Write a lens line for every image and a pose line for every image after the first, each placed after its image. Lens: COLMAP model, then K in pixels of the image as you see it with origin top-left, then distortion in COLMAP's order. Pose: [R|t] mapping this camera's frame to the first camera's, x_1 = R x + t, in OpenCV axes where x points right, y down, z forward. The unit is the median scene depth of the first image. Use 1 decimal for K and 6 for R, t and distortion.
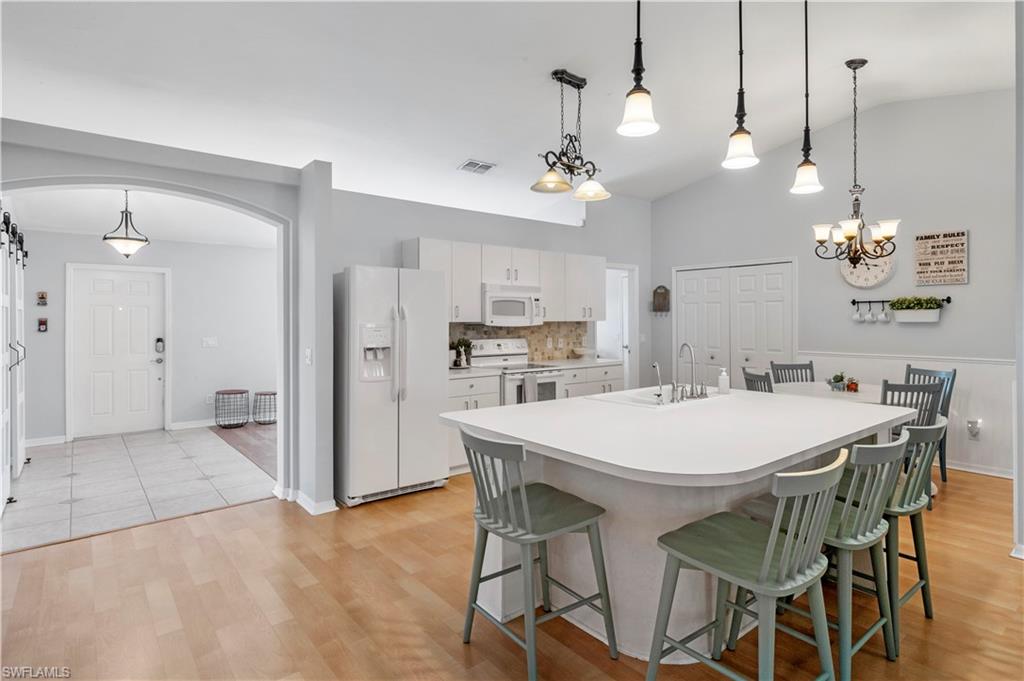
lens RADIAL K [[528.8, 0, 511.2], [0, 528.8, 317.1], [0, 0, 1]] dist [-0.000425, -0.000056]
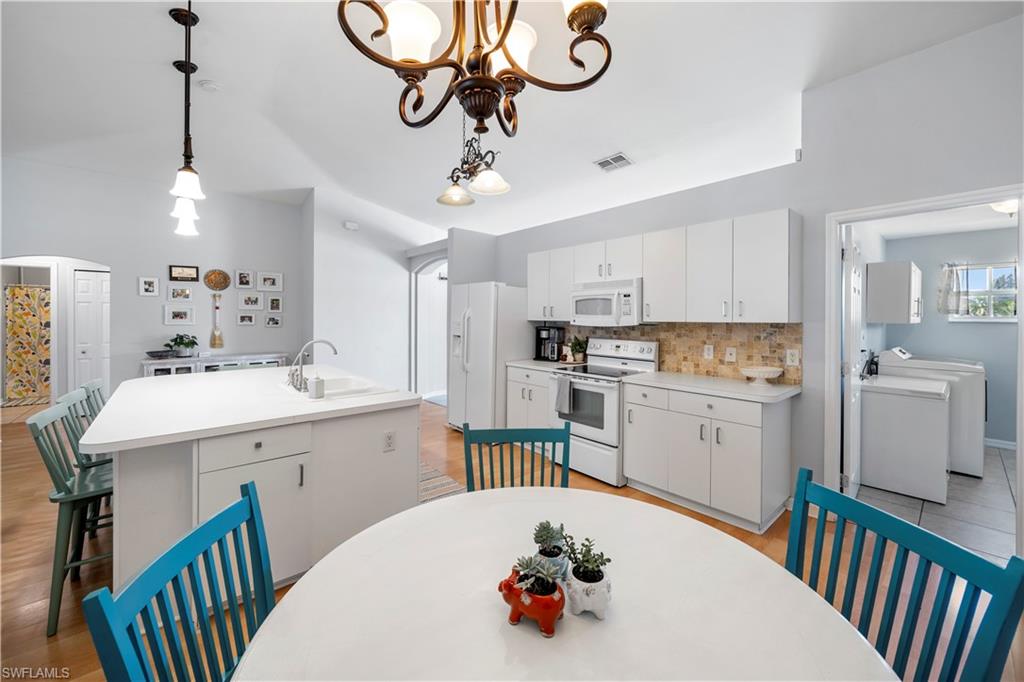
lens RADIAL K [[397.7, 0, 512.5], [0, 397.7, 316.1], [0, 0, 1]] dist [-0.001149, -0.000103]
pose [[0.033278, -0.000898, -0.999446, 0.689018], [0.000434, 1.000000, -0.000884, 0.000185], [0.999446, -0.000405, 0.033279, 0.818163]]
